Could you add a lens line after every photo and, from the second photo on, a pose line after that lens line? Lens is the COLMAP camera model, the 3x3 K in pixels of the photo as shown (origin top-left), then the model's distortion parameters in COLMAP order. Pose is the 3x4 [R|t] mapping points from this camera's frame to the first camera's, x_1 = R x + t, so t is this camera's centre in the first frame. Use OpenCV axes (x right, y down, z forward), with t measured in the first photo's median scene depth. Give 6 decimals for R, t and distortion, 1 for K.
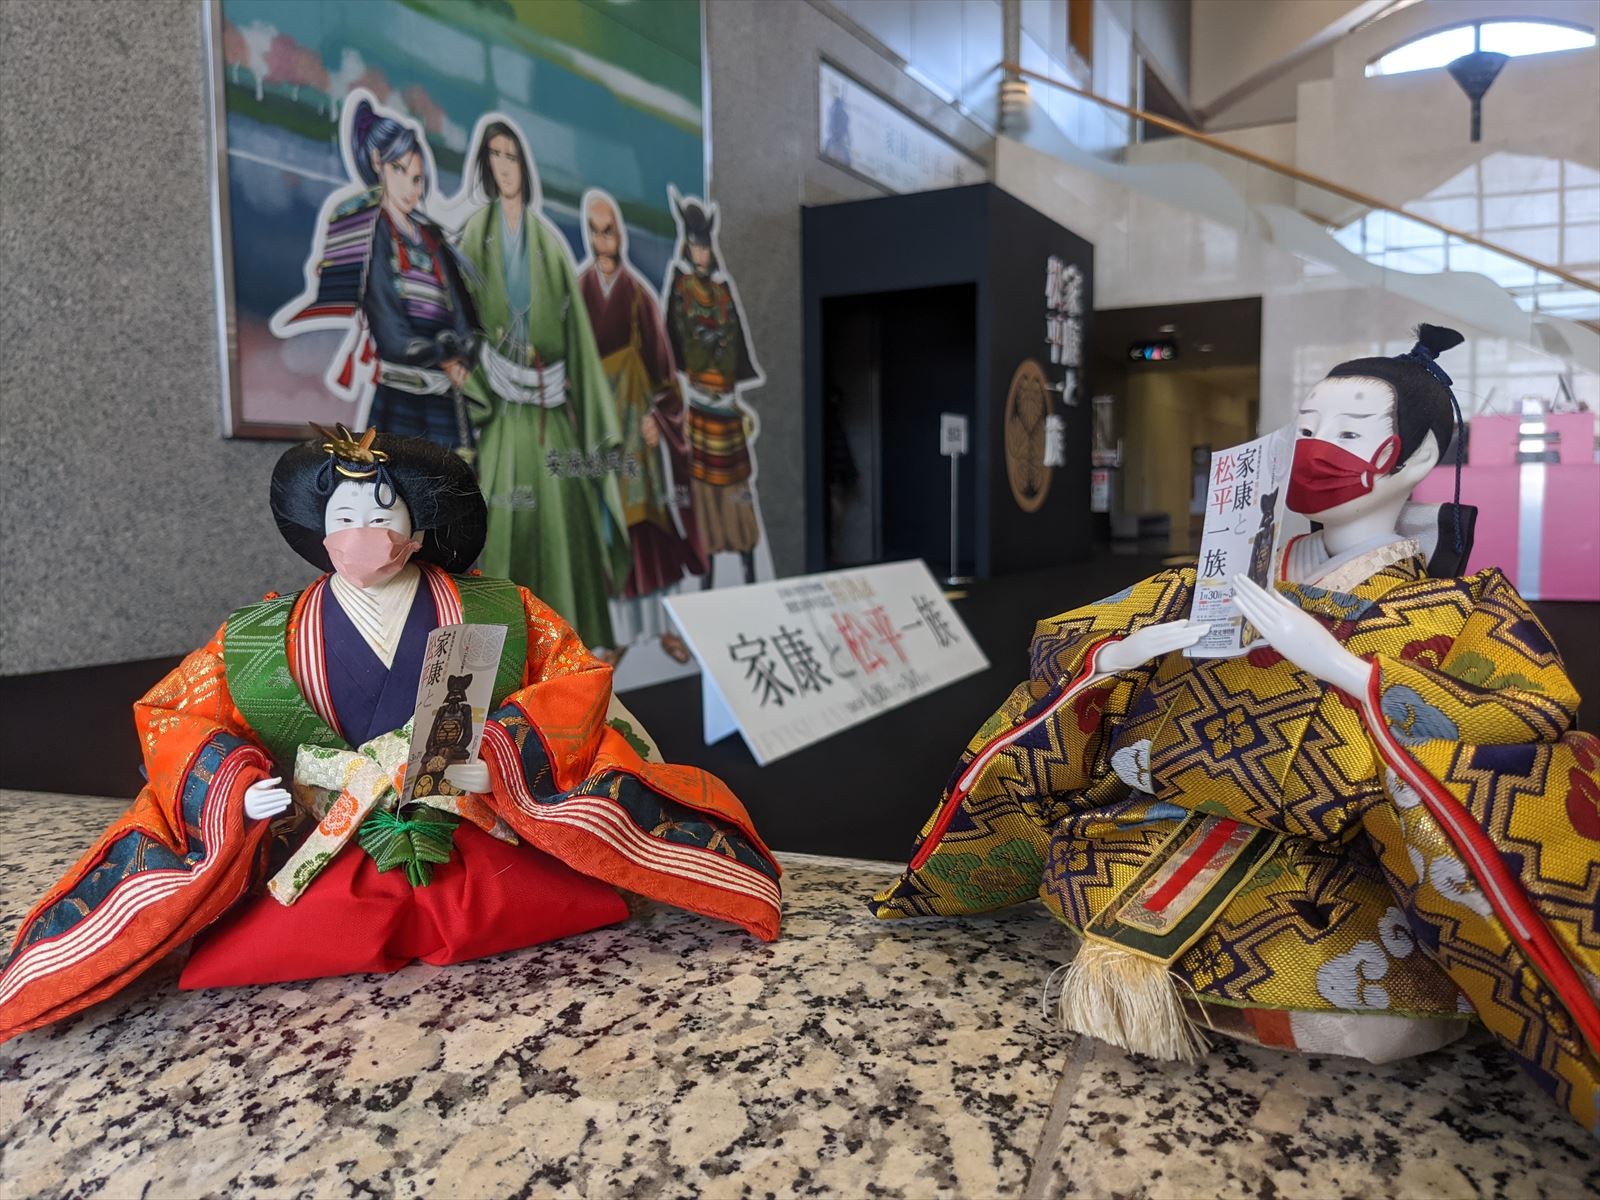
lens RADIAL K [[1293.7, 0, 846.2], [0, 1293.7, 646.9], [0, 0, 1]] dist [-0.037678, -0.013486]
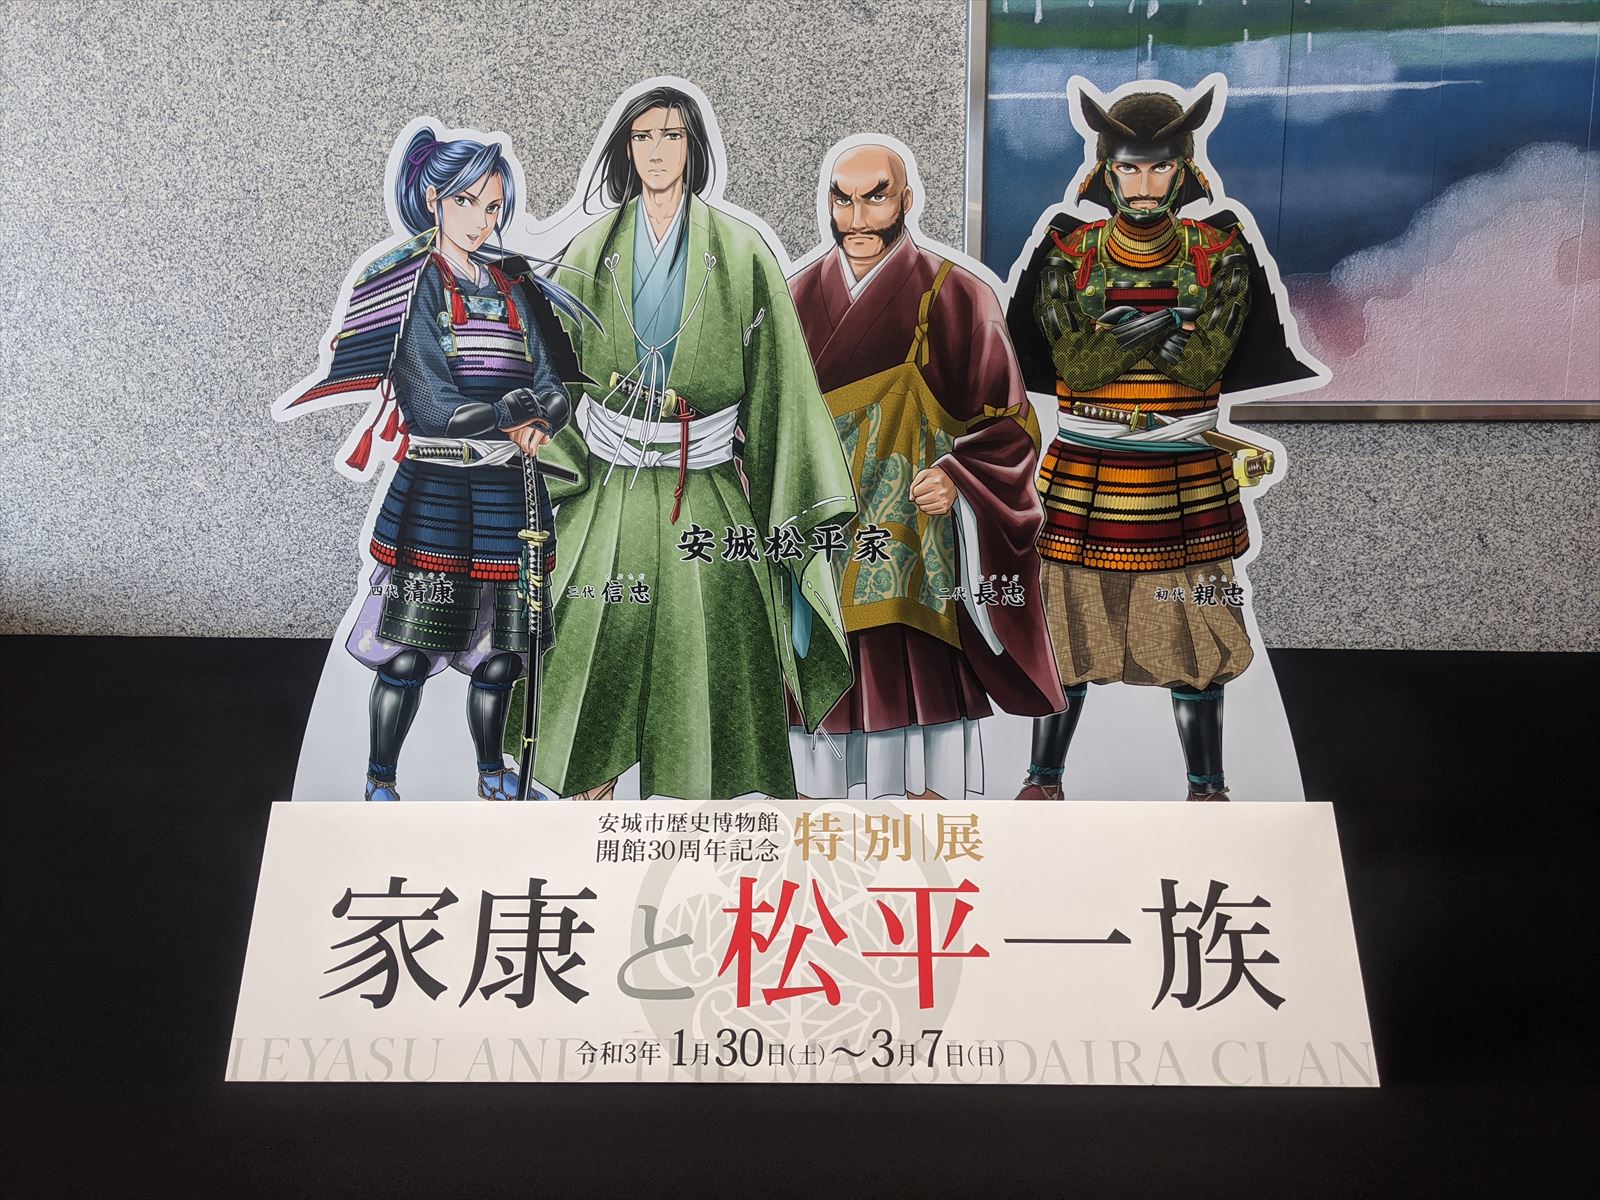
lens RADIAL K [[1268.3, 0, 800.7], [0, 1268.3, 608.2], [0, 0, 1]] dist [0.039320, -0.057914]
pose [[0.365289, 0.177035, -0.913905, 0.499742], [-0.100658, 0.983505, 0.150284, -0.232704], [0.925436, 0.037095, 0.377083, 0.811906]]
